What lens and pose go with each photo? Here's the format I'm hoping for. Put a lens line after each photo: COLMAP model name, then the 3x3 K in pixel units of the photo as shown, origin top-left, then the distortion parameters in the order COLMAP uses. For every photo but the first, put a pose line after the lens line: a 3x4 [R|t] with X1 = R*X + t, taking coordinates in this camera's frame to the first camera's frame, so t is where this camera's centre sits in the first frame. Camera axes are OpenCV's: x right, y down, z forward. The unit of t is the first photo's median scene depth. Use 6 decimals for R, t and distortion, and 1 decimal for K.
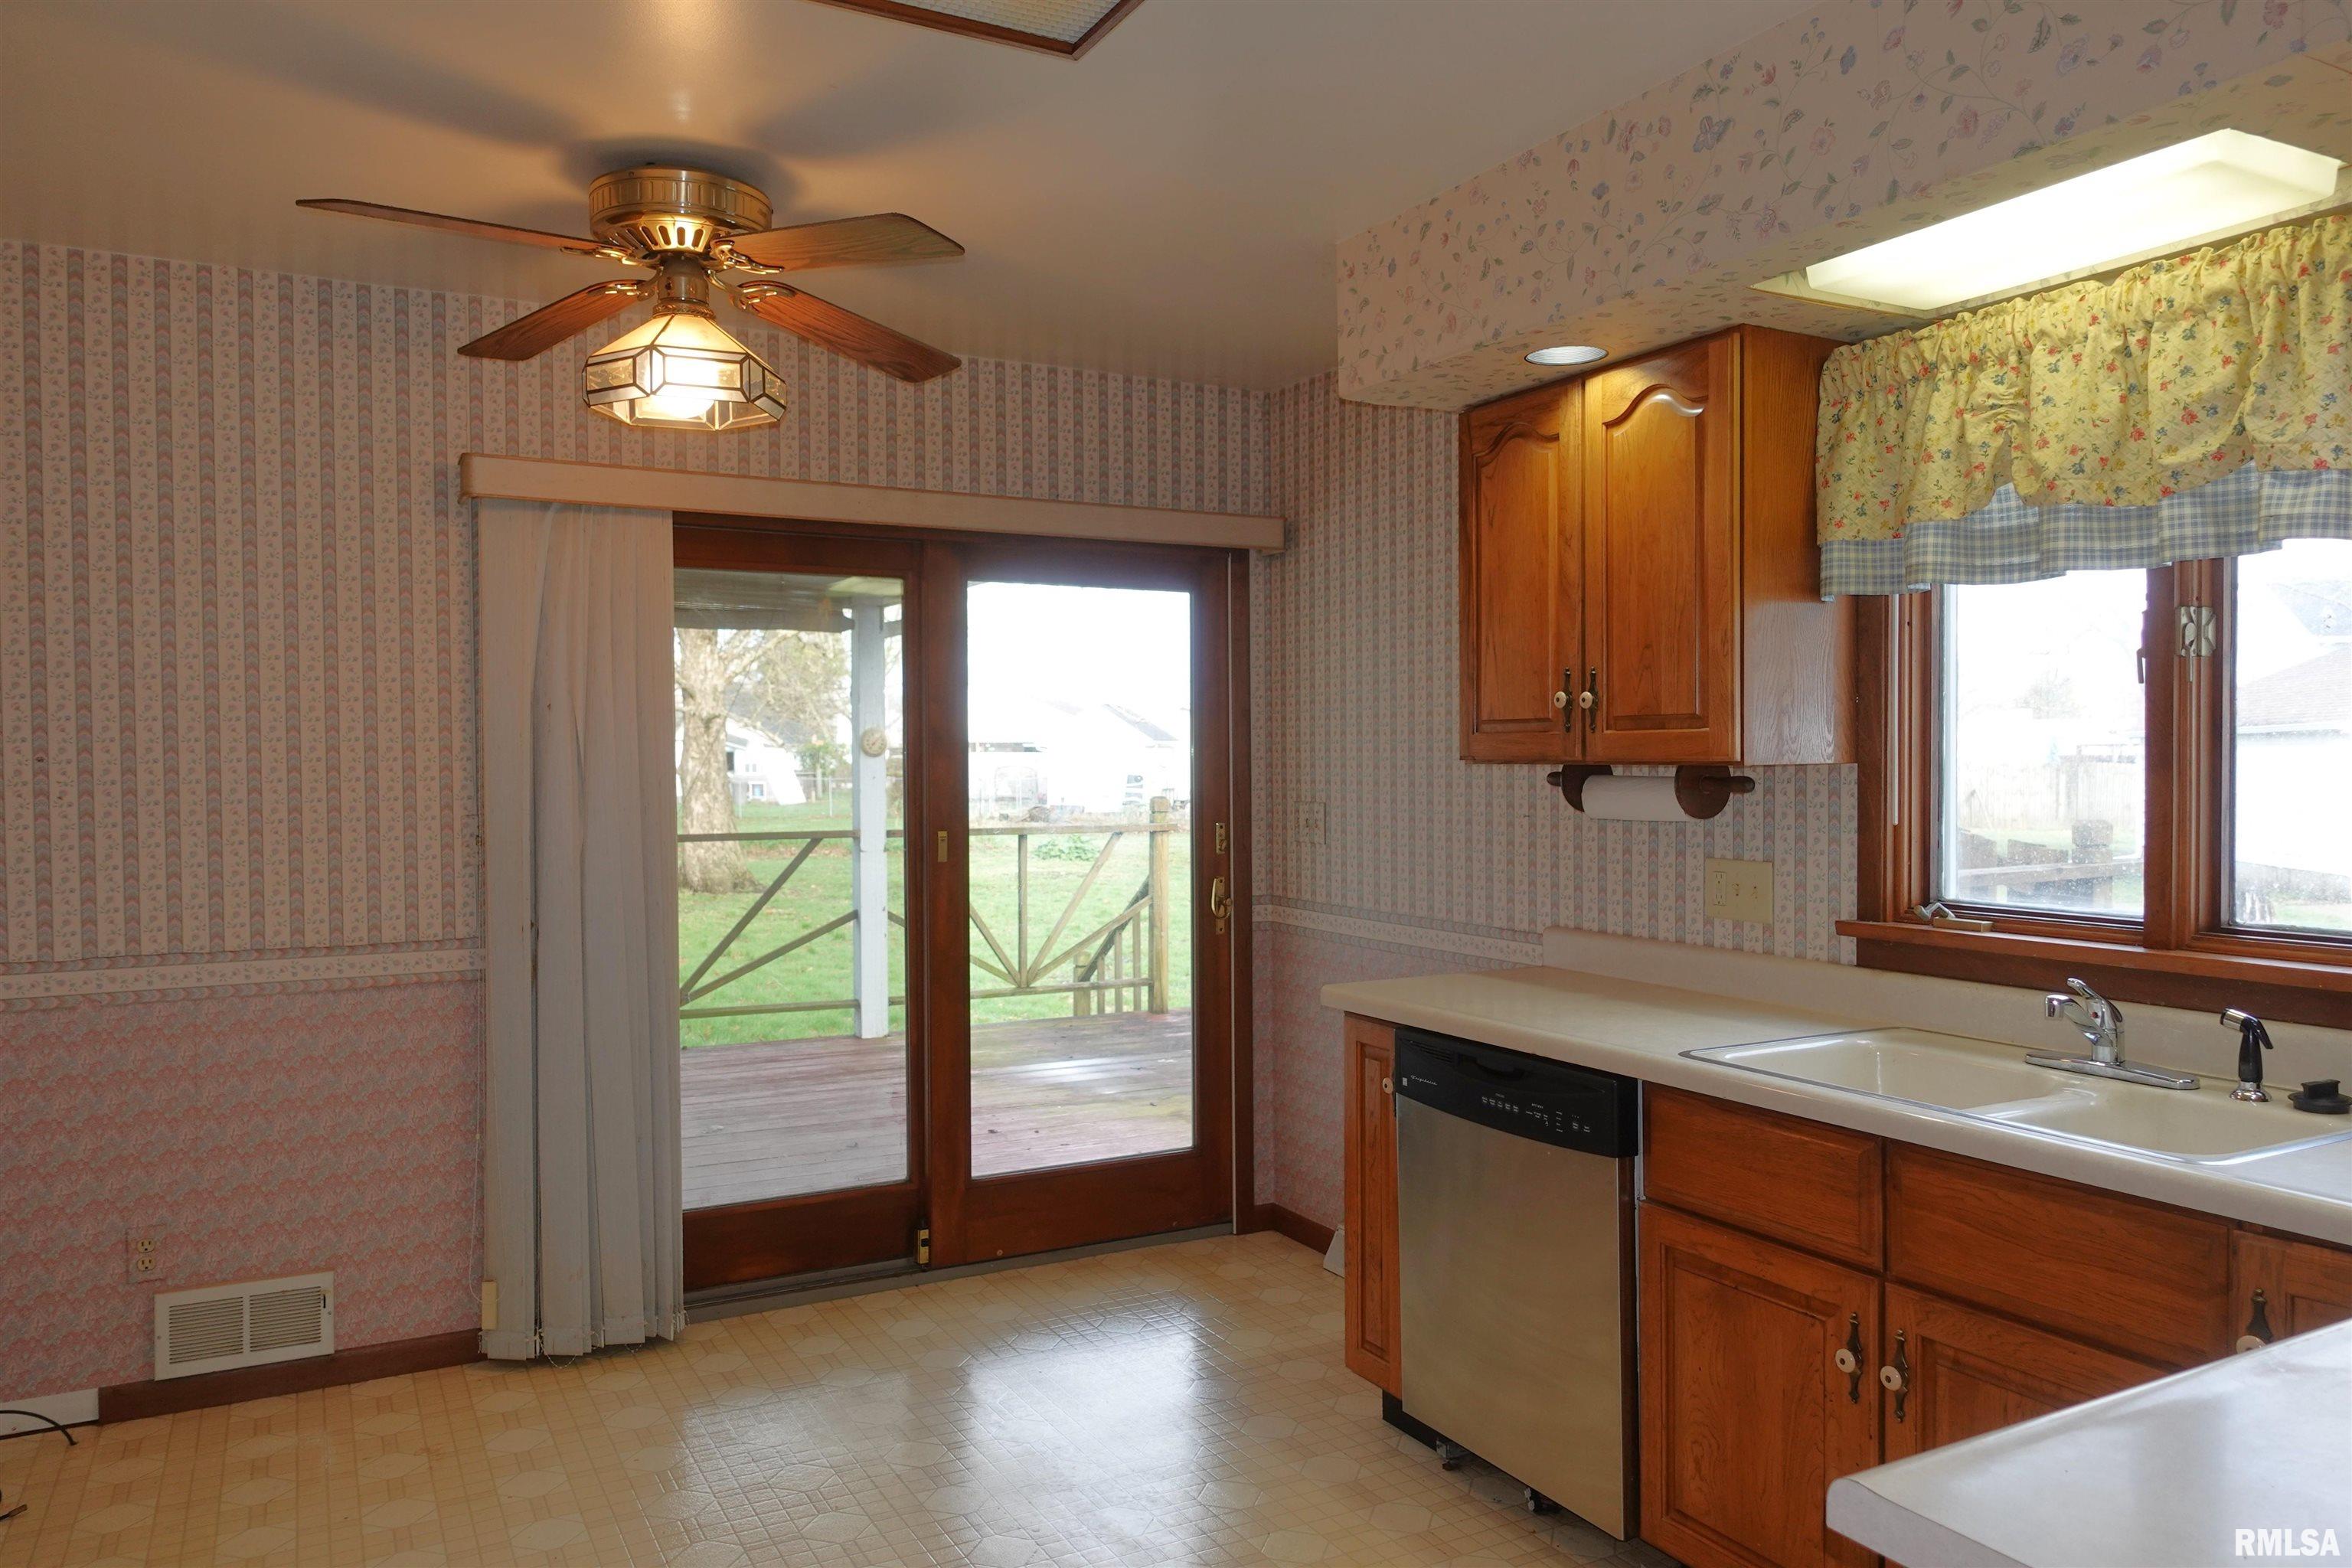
lens RADIAL K [[1608.1, 0, 1176.0], [0, 1608.1, 784.0], [0, 0, 1]] dist [0.000383, 0.001791]
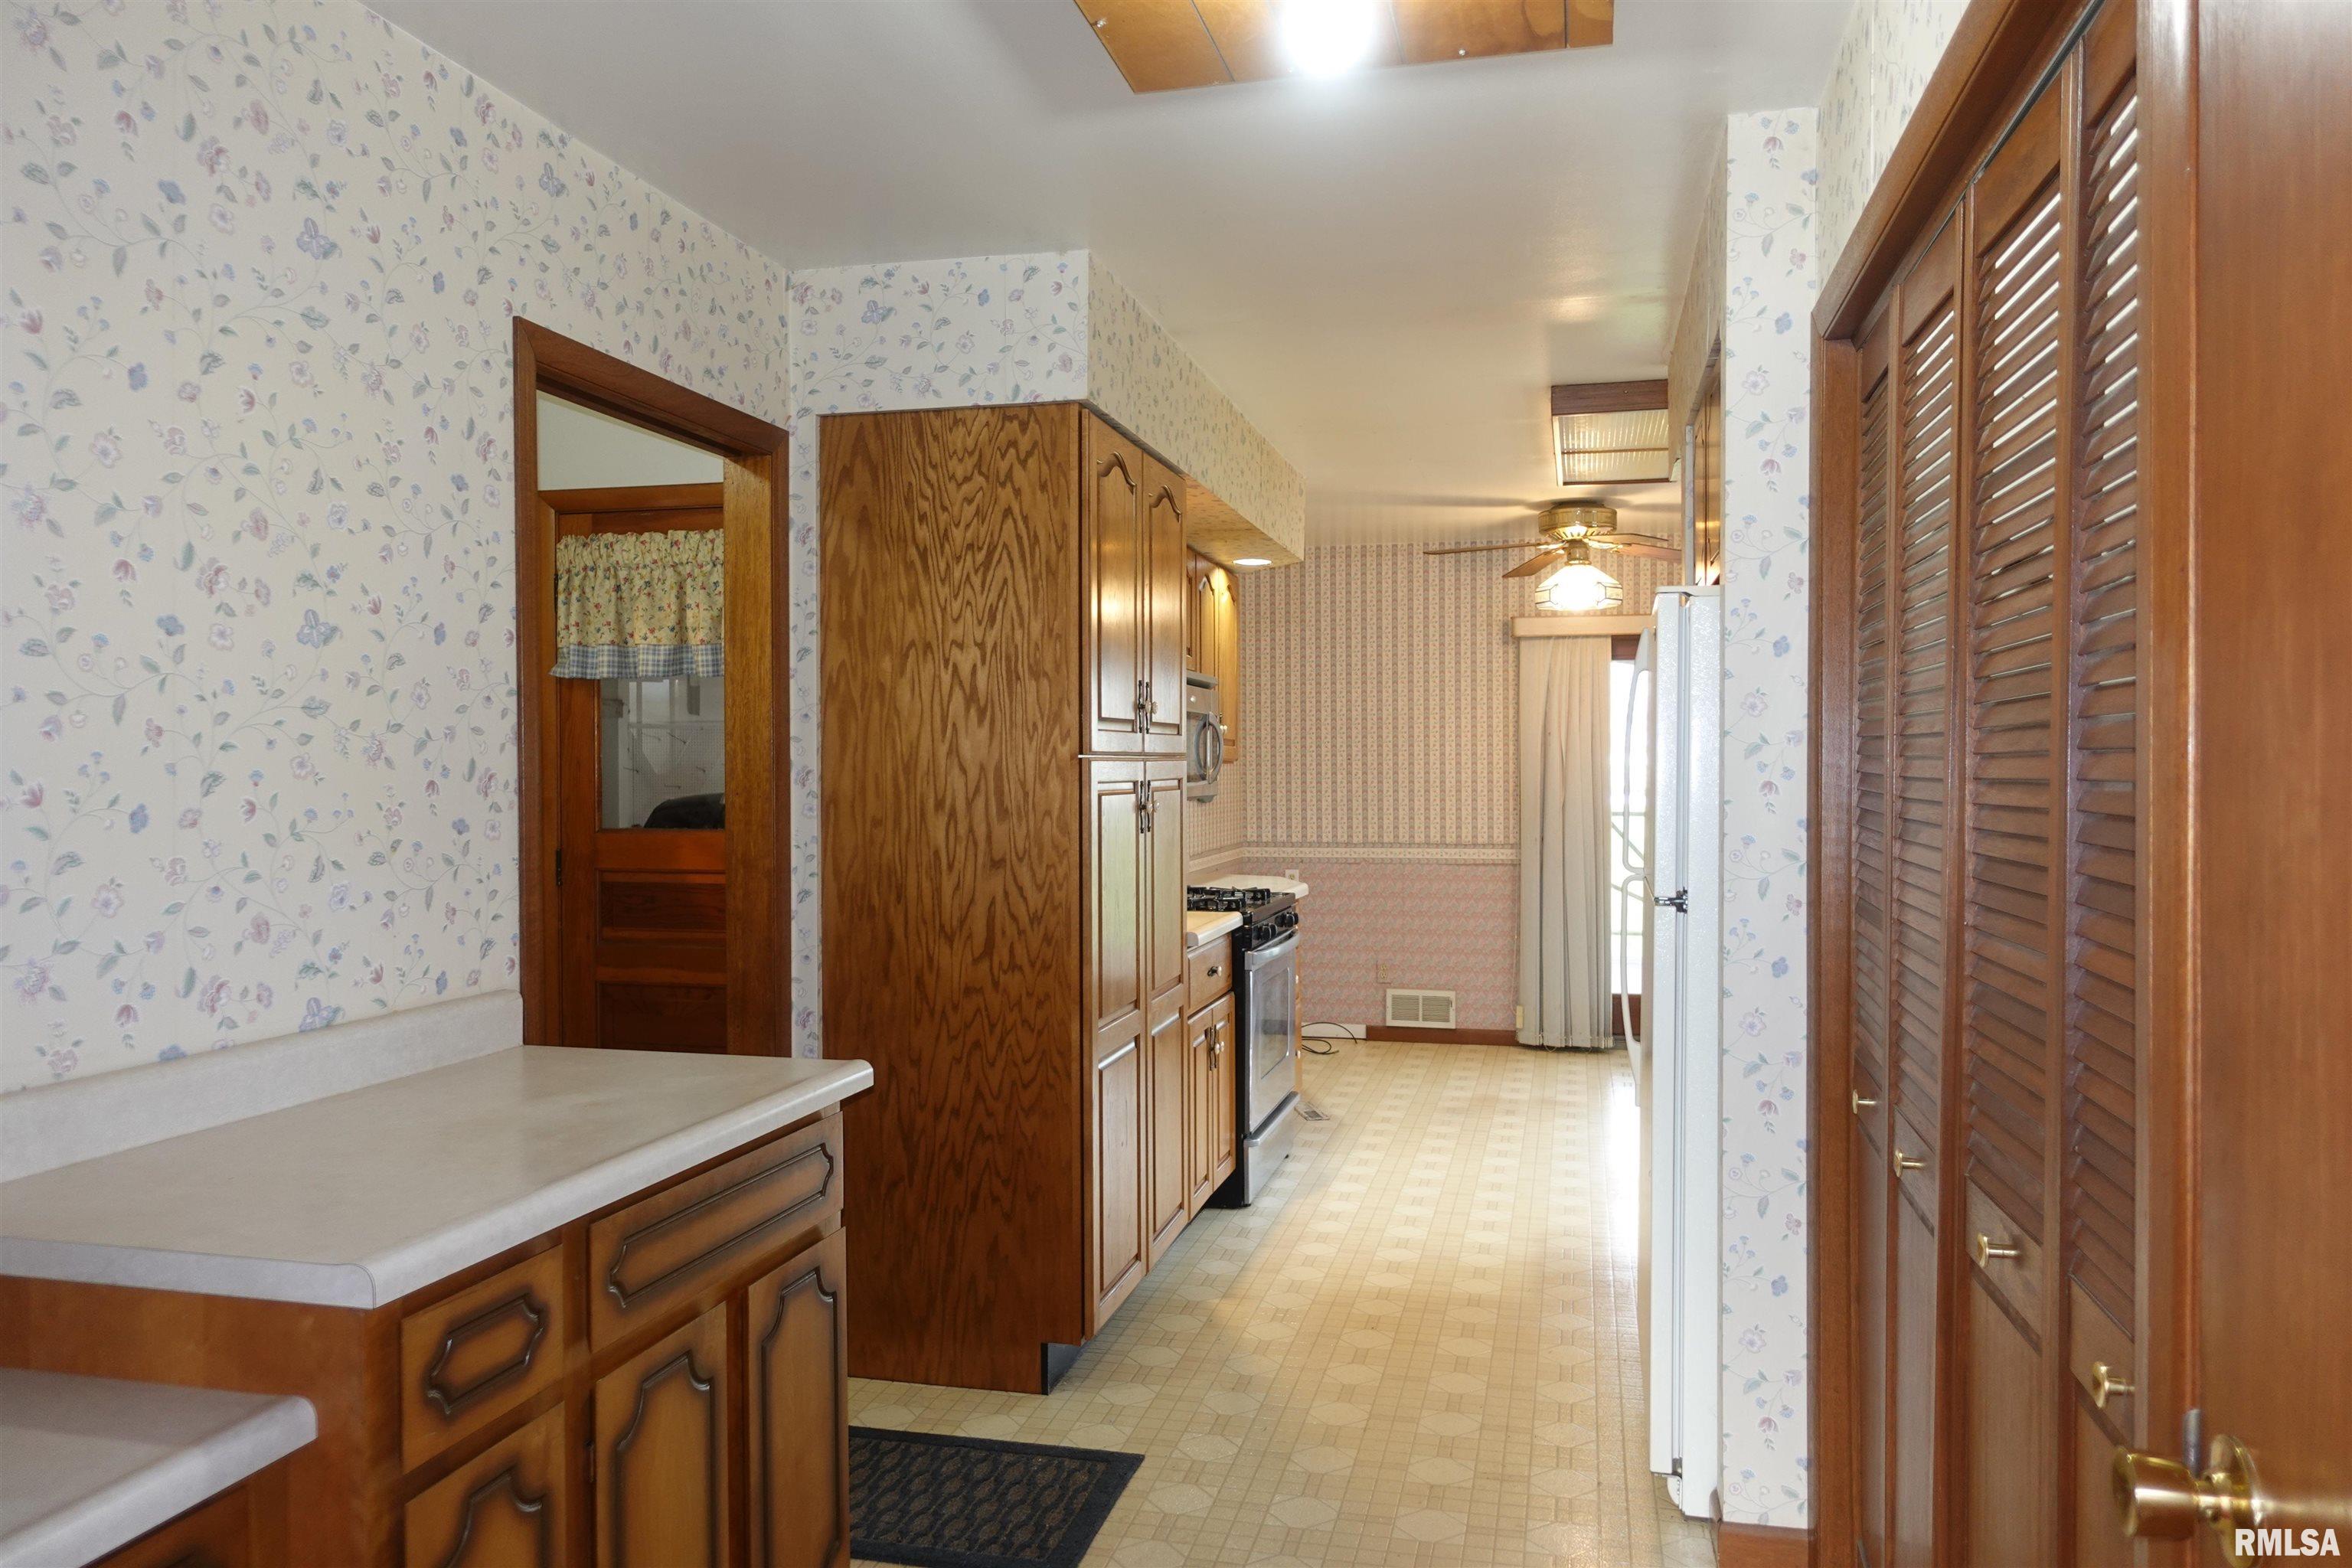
lens RADIAL K [[1613.2, 0, 1176.0], [0, 1613.2, 784.0], [0, 0, 1]] dist [0.005218, -0.004716]
pose [[0.740795, 0.011149, -0.671639, 0.668149], [-0.012792, 0.999915, 0.002490, 0.018148], [0.671610, 0.006747, 0.740874, -0.888183]]
